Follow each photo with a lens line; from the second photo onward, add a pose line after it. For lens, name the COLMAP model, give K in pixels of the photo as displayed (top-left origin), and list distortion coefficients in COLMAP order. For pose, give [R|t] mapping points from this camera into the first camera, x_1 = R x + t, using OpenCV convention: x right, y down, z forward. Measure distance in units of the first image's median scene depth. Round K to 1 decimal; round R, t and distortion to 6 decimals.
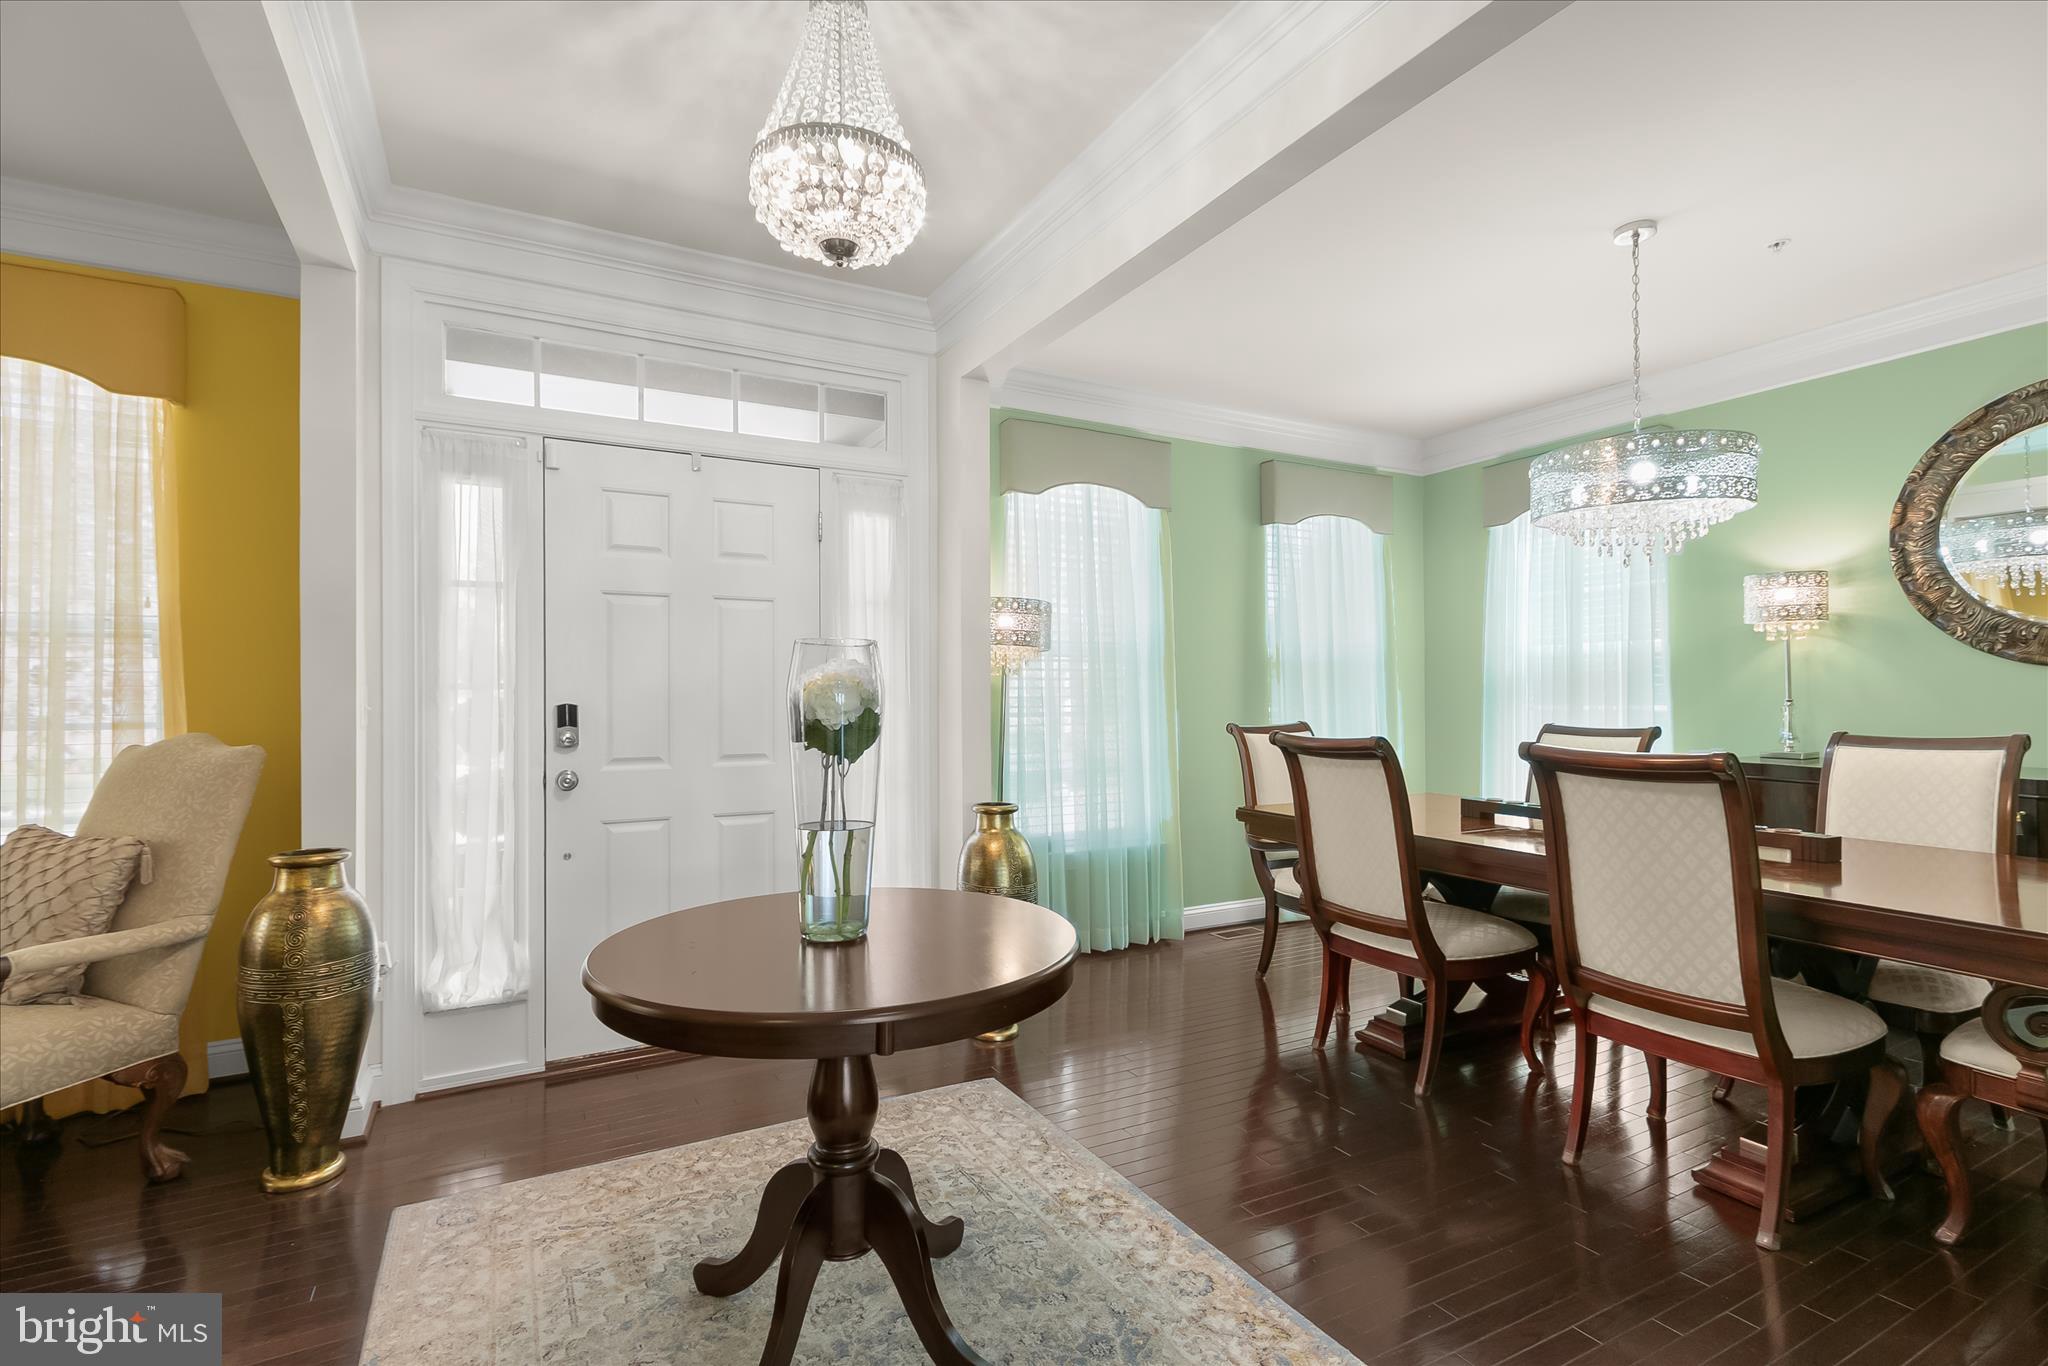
lens RADIAL K [[959.5, 0, 1022.4], [0, 959.5, 681.4], [0, 0, 1]] dist [0.010911, -0.001617]
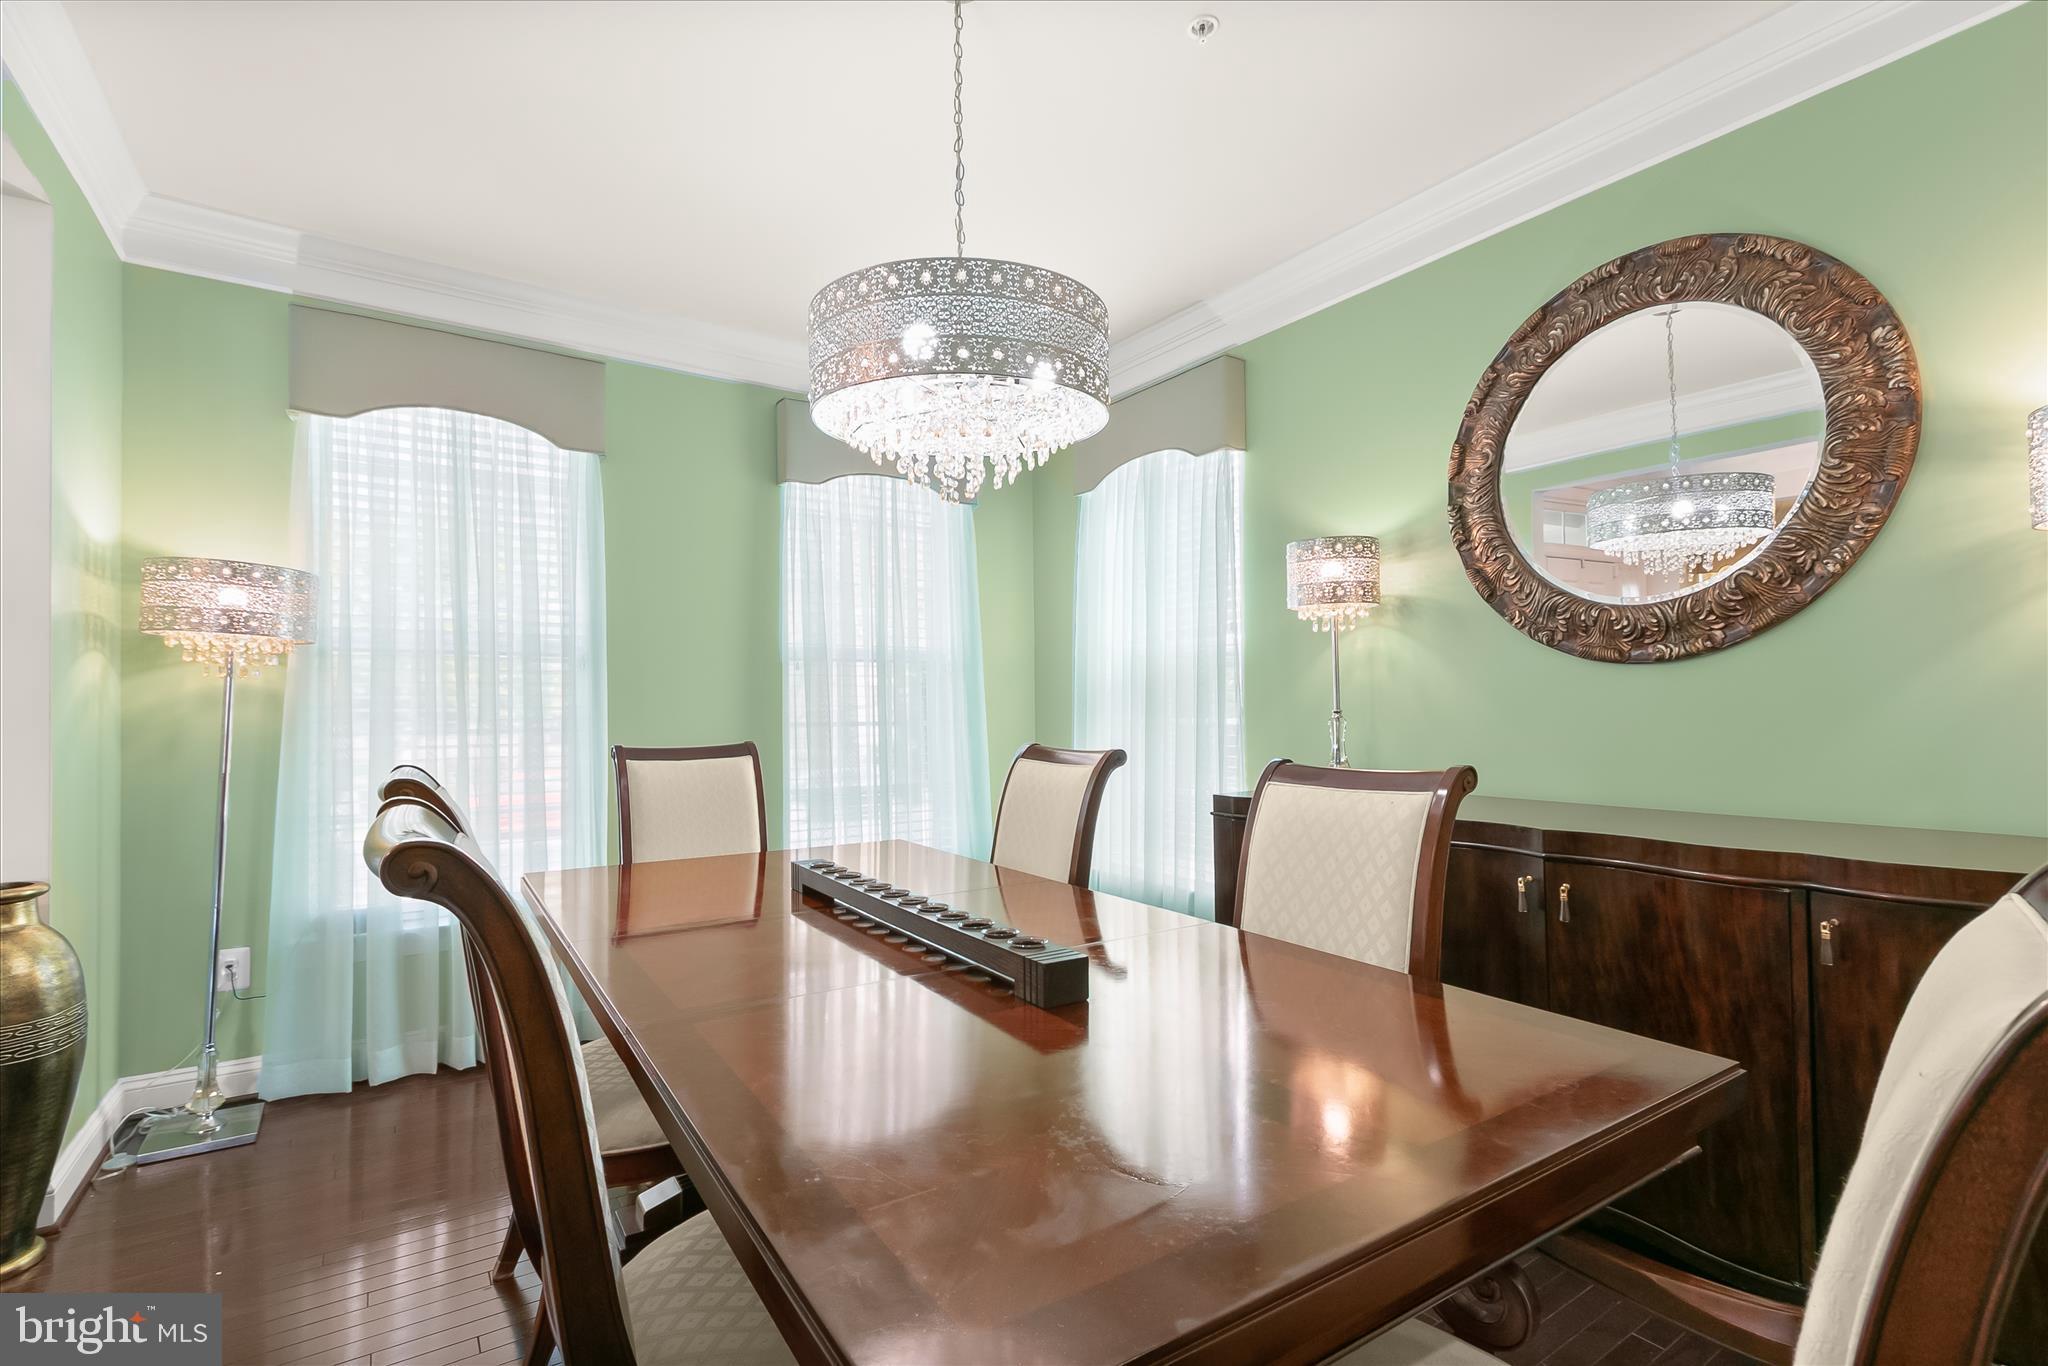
lens RADIAL K [[951.9, 0, 1026.7], [0, 951.9, 695.9], [0, 0, 1]] dist [0.009833, -0.001224]
pose [[0.995453, -0.001906, 0.095239, 0.512320], [0.001775, 0.999997, 0.001455, 0.006468], [-0.095242, -0.001279, 0.995453, 0.305548]]
